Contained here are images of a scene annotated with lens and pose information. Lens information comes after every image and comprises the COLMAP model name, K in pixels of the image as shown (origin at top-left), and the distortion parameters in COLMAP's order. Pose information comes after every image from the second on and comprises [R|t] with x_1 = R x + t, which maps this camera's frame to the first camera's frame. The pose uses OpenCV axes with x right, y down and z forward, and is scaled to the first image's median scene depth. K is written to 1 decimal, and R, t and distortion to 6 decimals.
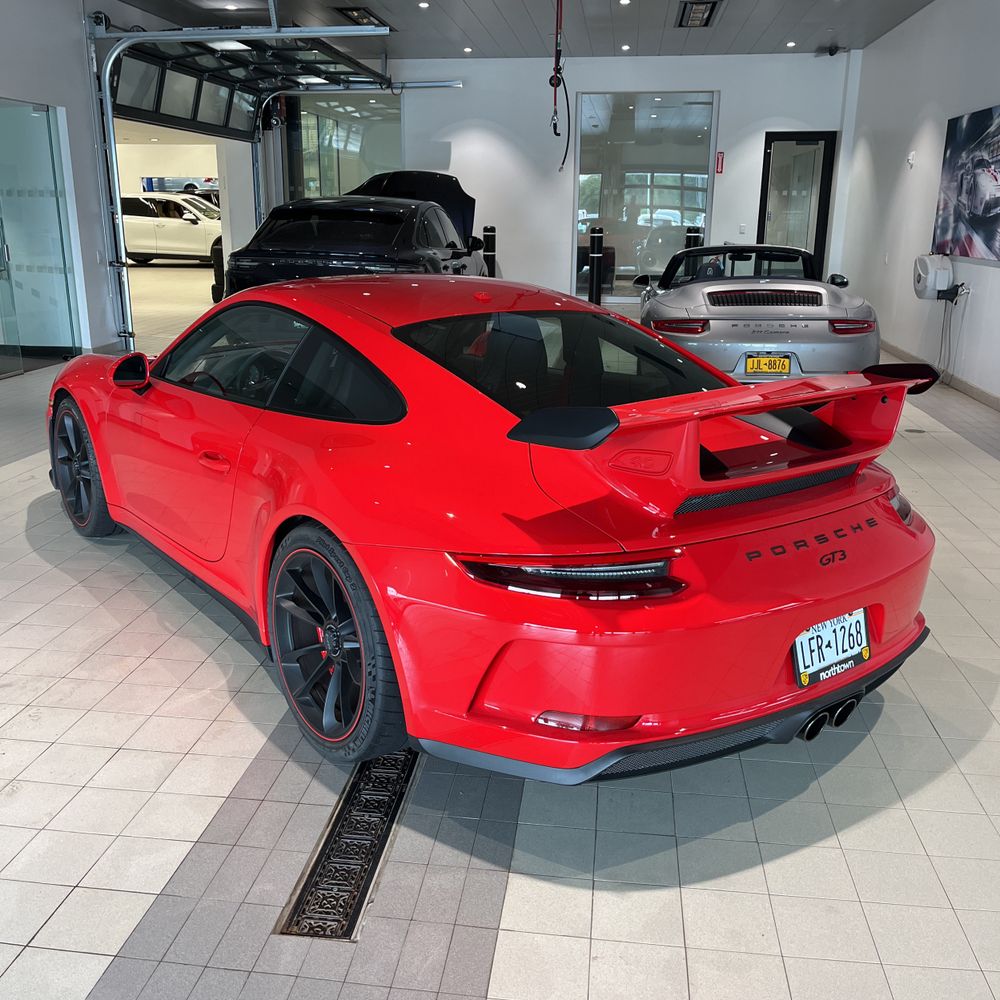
lens RADIAL K [[1016.8, 0, 498.8], [0, 1016.8, 500.9], [0, 0, 1]] dist [0.020663, 0.000000]
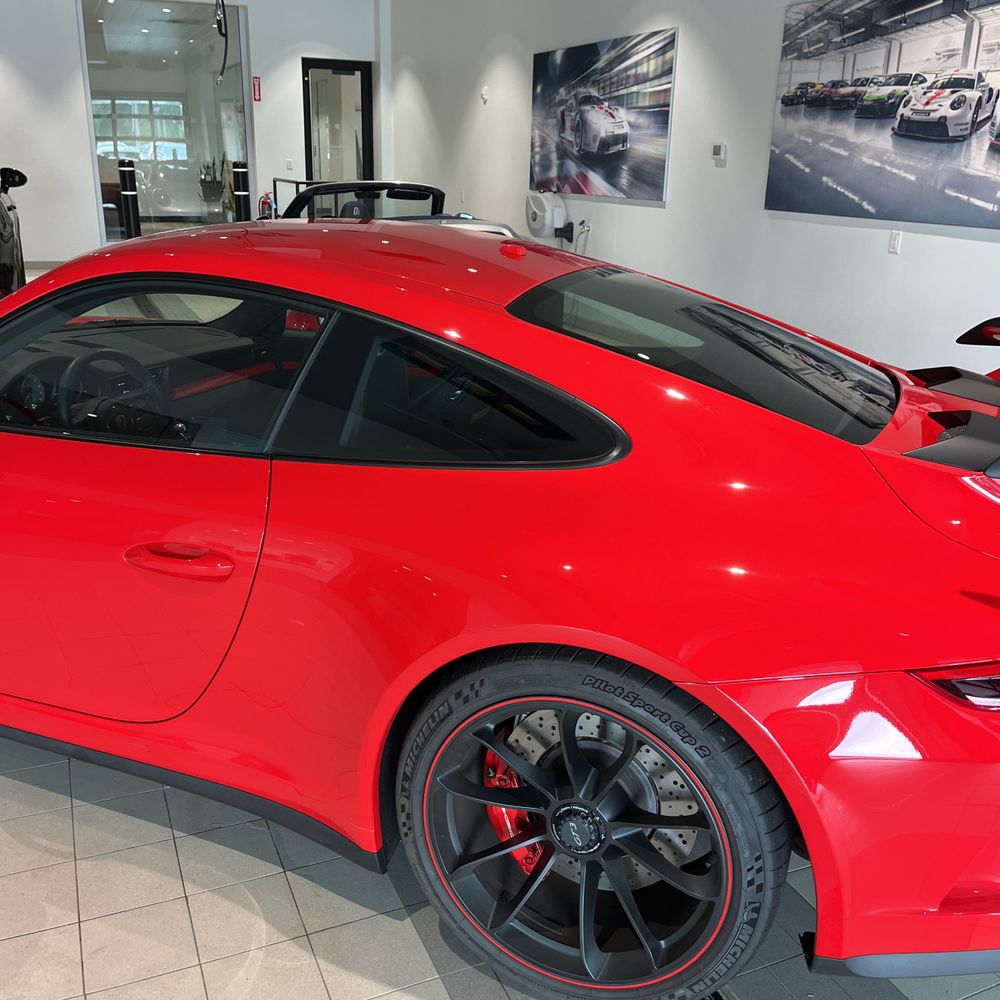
lens RADIAL K [[1016.8, 0, 498.4], [0, 1016.8, 504.1], [0, 0, 1]] dist [0.020663, 0.000000]
pose [[0.860937, -0.152355, 0.485361, -0.144430], [0.123639, 0.988158, 0.090871, -0.035991], [-0.493458, -0.018224, 0.869579, 0.151558]]
